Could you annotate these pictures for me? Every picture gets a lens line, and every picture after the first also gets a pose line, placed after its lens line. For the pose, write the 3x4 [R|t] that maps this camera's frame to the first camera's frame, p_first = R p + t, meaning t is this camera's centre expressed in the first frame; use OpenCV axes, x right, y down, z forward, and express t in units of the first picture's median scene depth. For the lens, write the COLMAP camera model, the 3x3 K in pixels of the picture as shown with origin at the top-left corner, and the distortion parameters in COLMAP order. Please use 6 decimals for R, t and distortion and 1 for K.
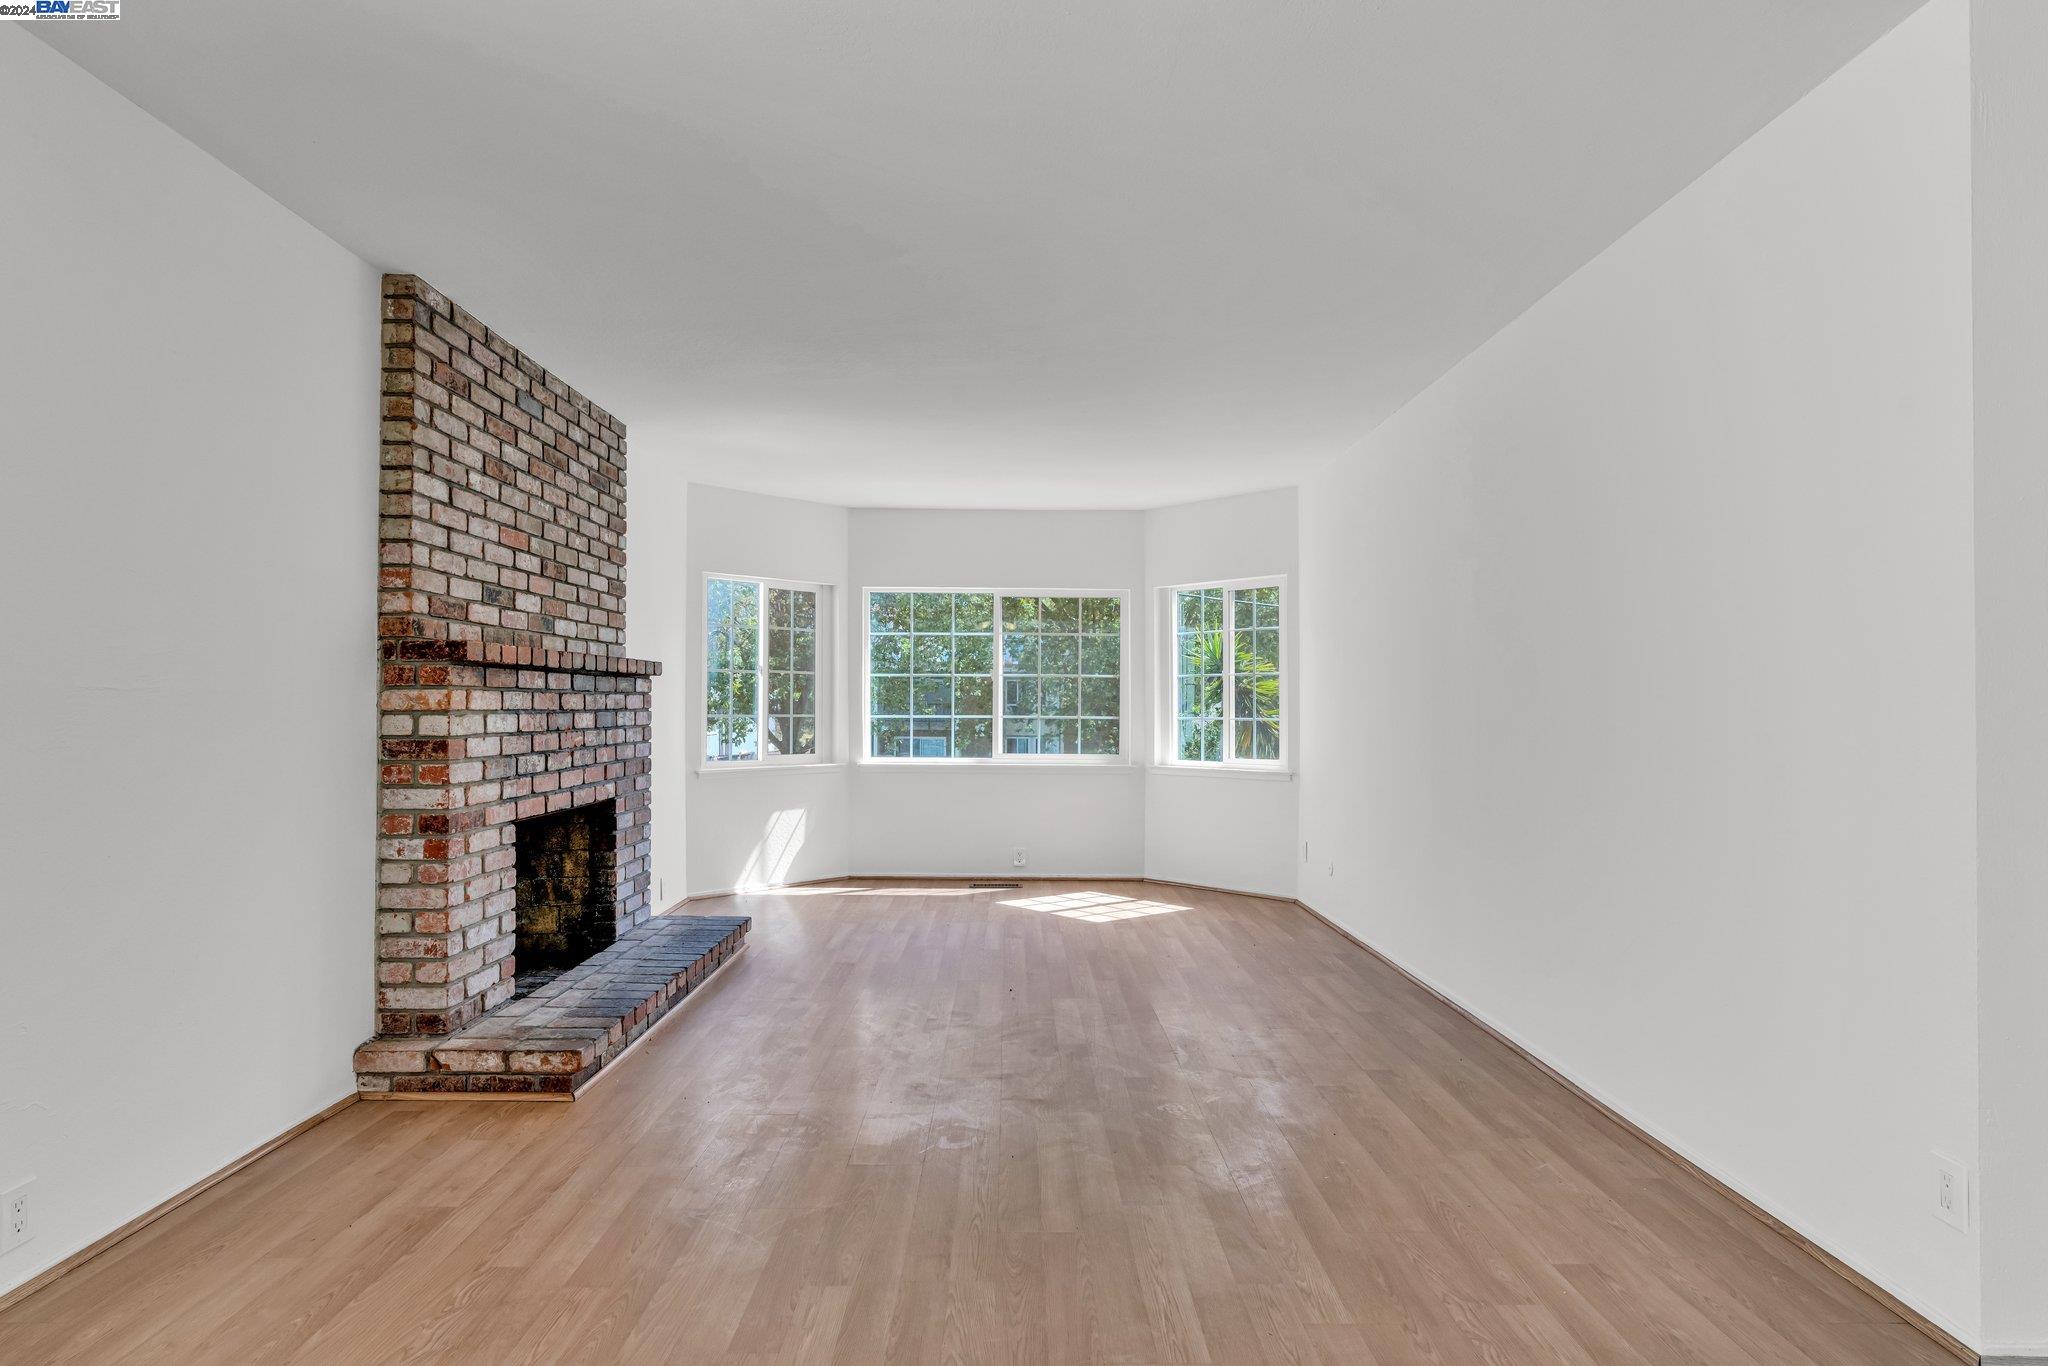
lens RADIAL K [[979.2, 0, 1018.2], [0, 979.2, 715.3], [0, 0, 1]] dist [0.000228, -0.000153]
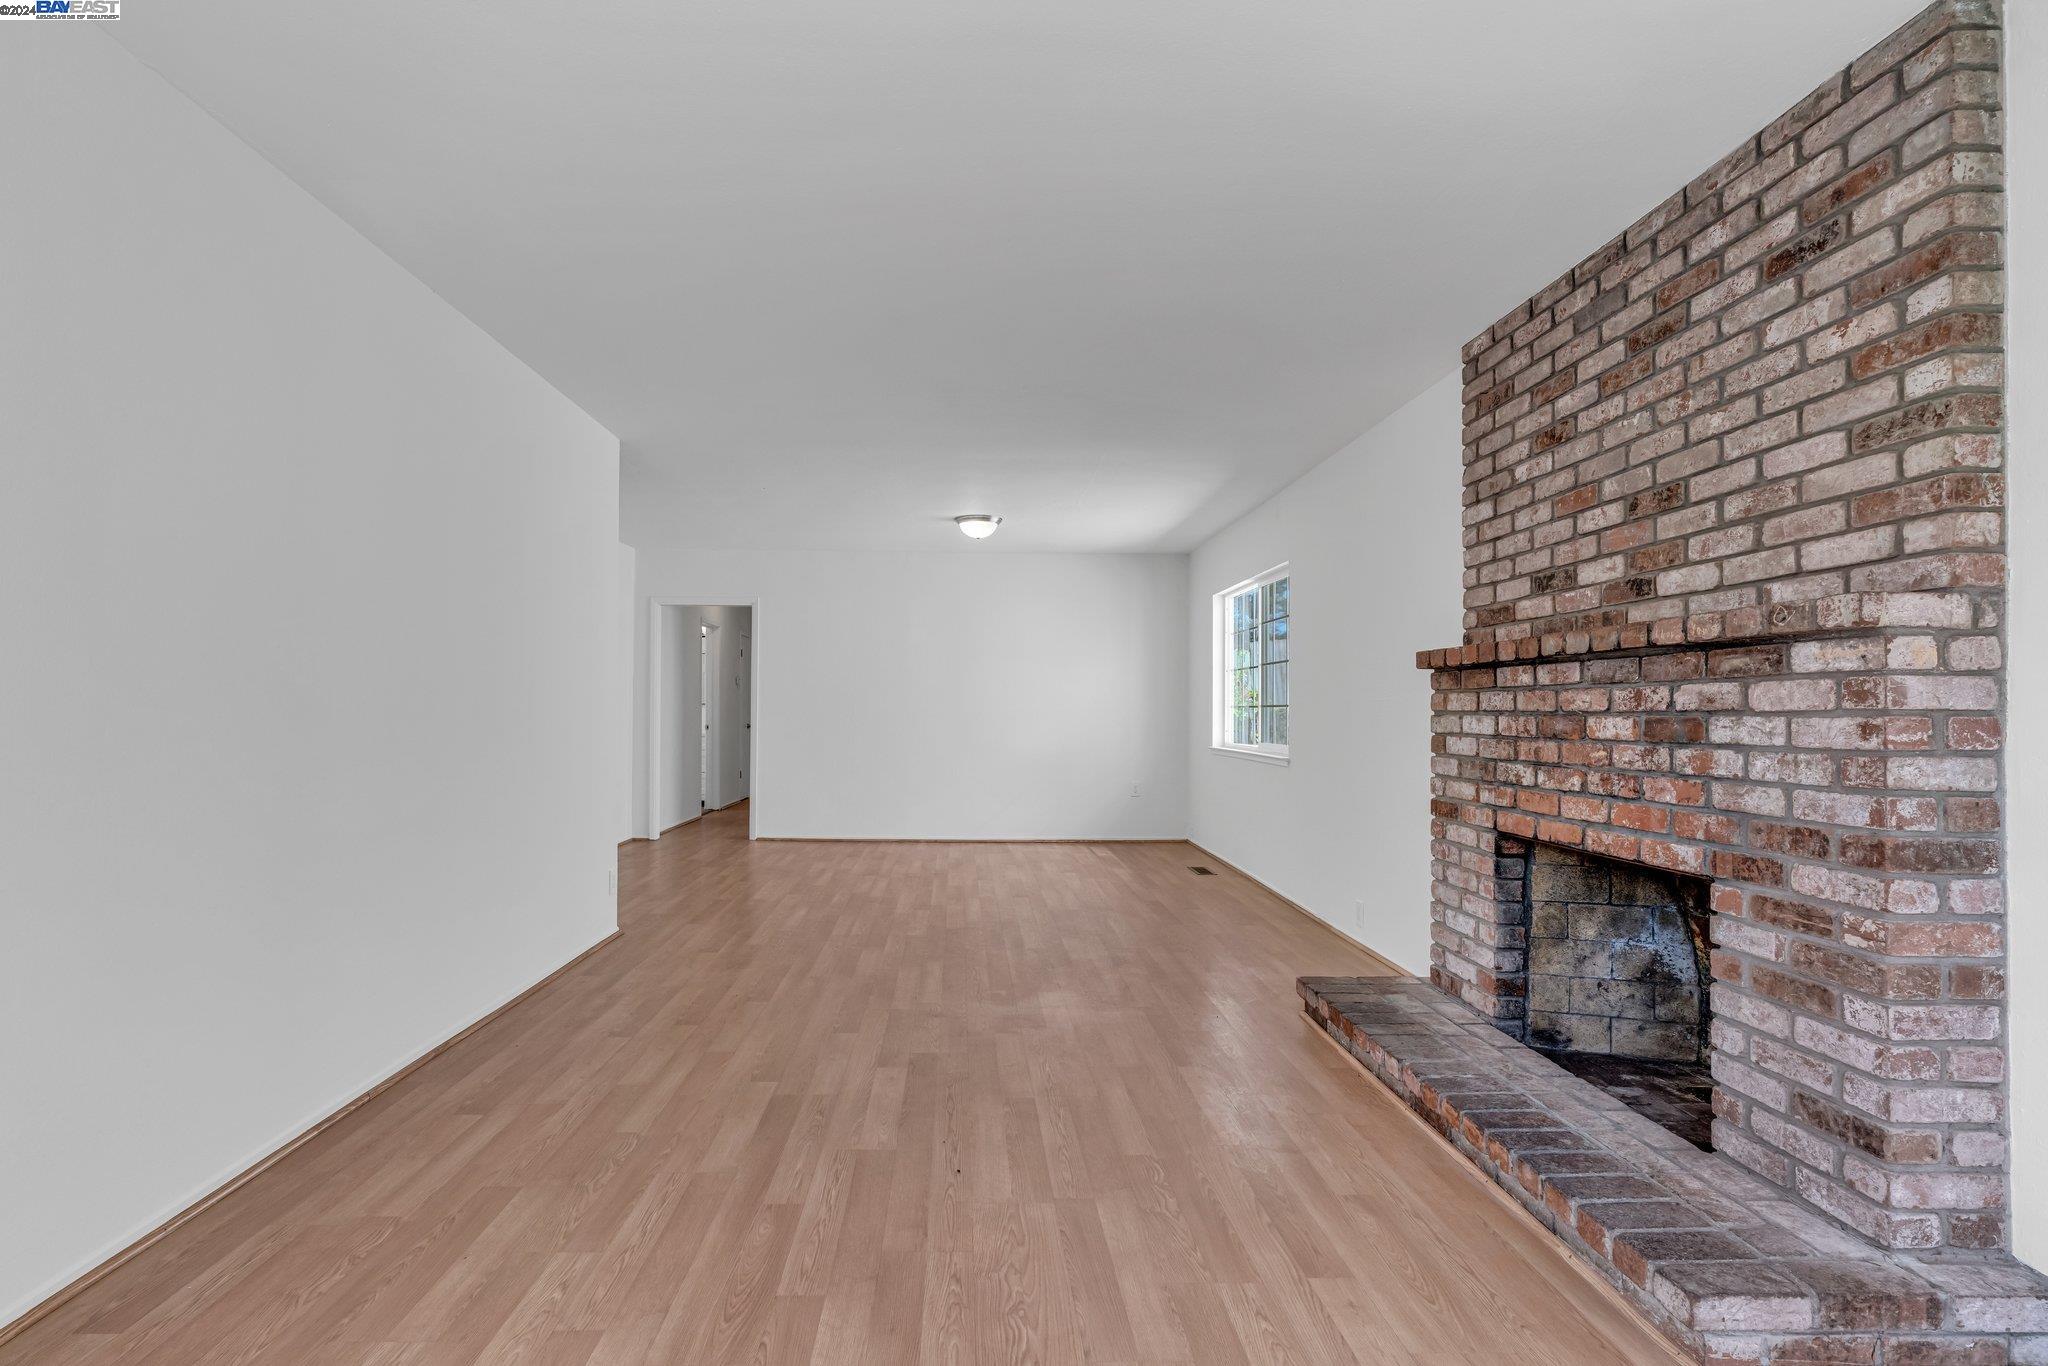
lens RADIAL K [[979.2, 0, 1018.2], [0, 979.2, 715.3], [0, 0, 1]] dist [0.000228, -0.000153]
pose [[-0.998648, -0.007565, -0.051431, -0.013840], [-0.008229, 0.999885, 0.012710, -0.009944], [0.051329, 0.013116, -0.998596, 1.963364]]
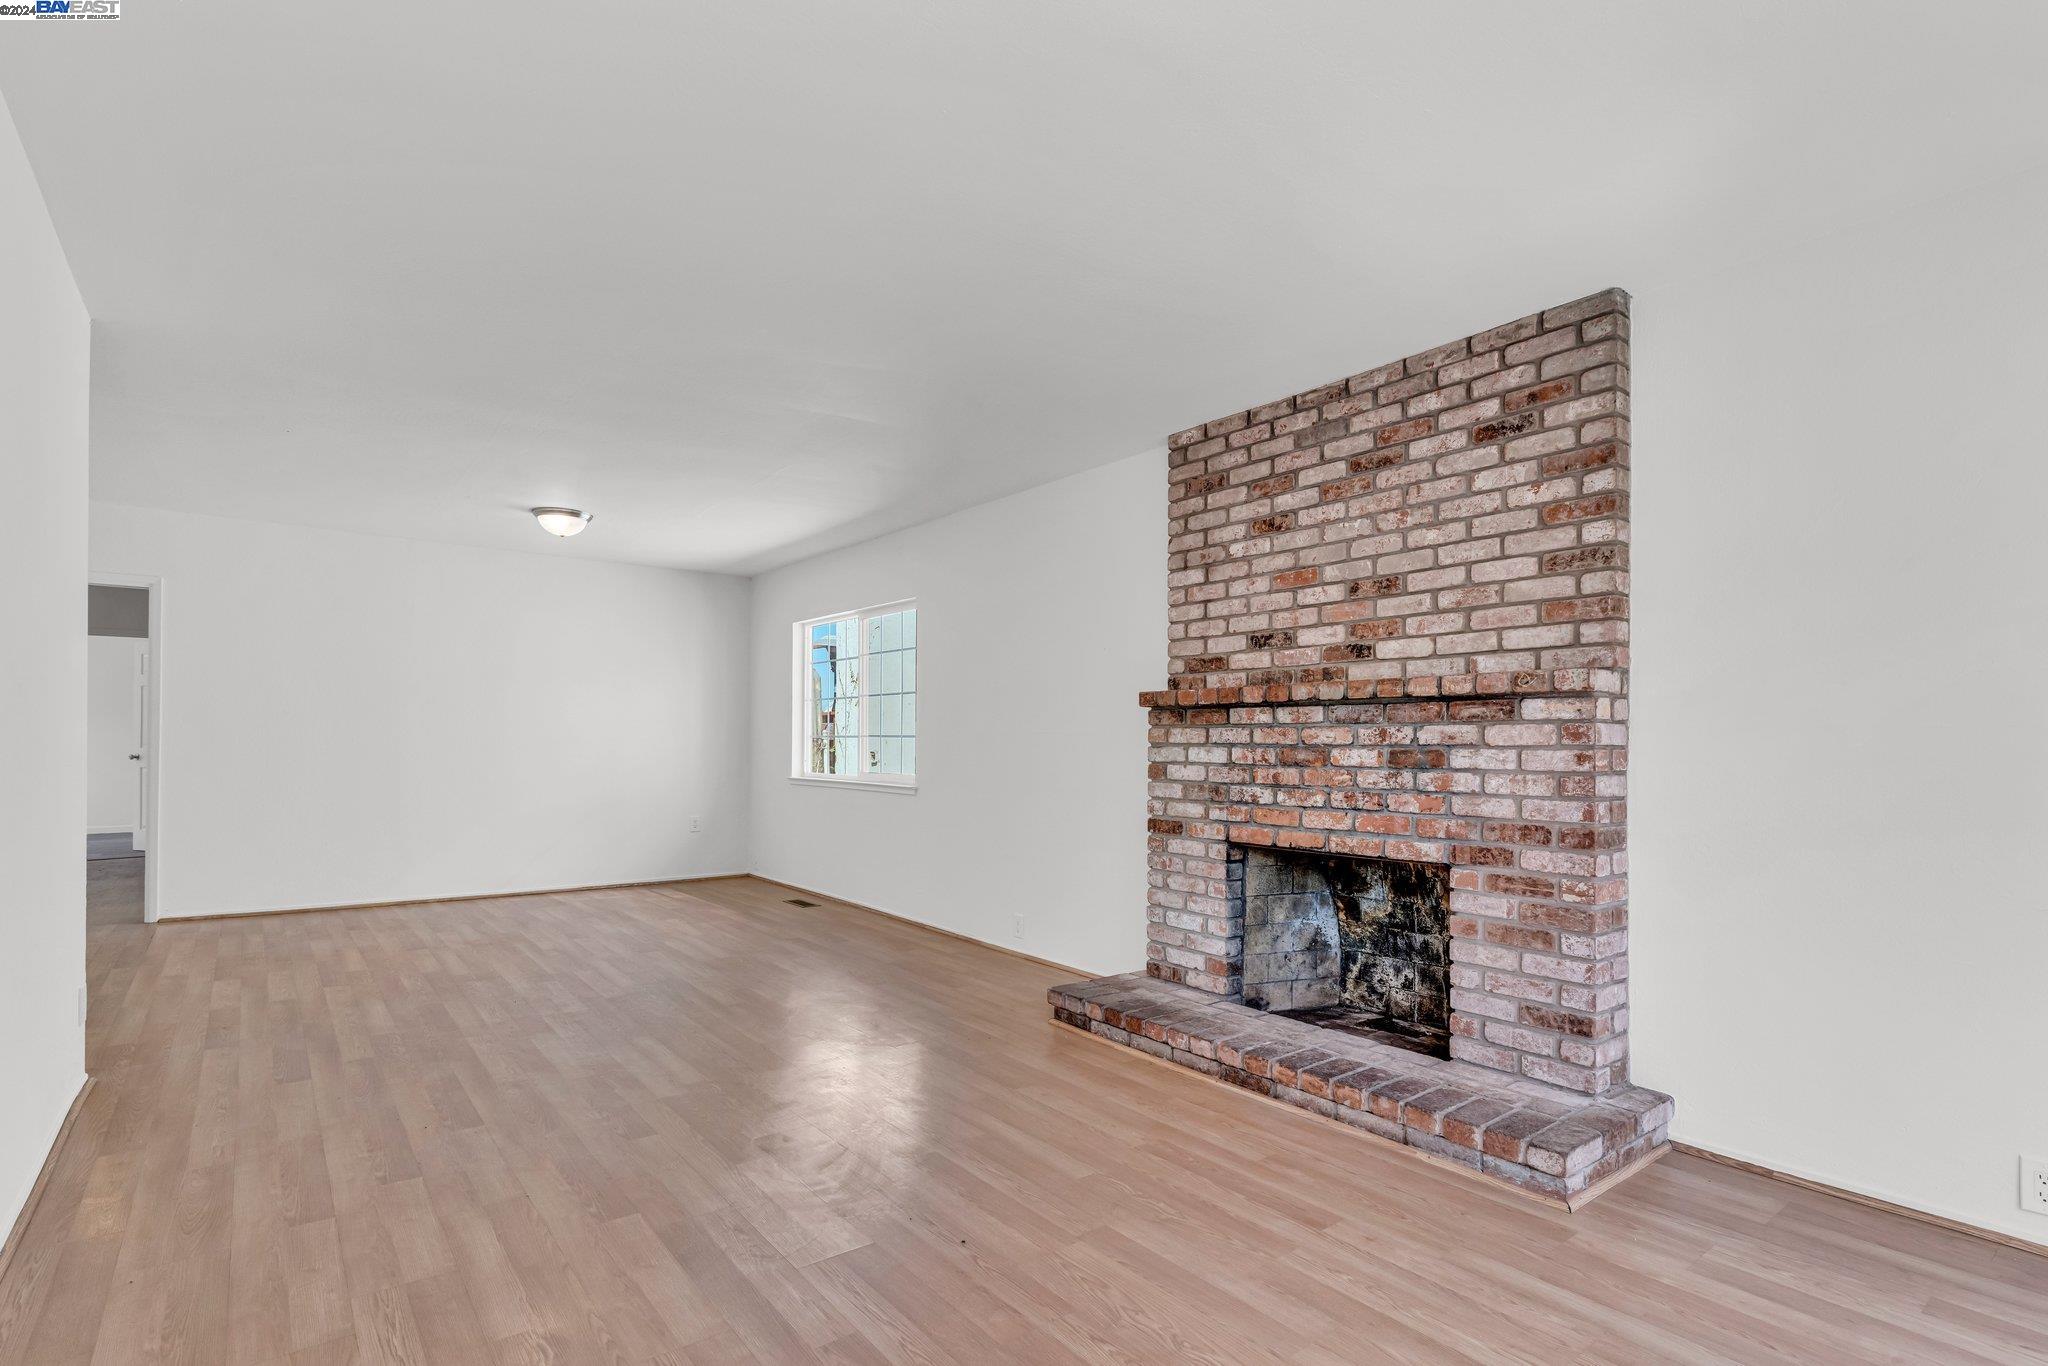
lens RADIAL K [[967.0, 0, 1024.6], [0, 967.0, 750.5], [0, 0, 1]] dist [-0.000353, 0.000314]
pose [[-0.774843, -0.003374, -0.632144, 0.386442], [-0.015154, 0.999798, 0.013238, -0.009116], [0.631971, 0.019837, -0.774738, 1.770905]]
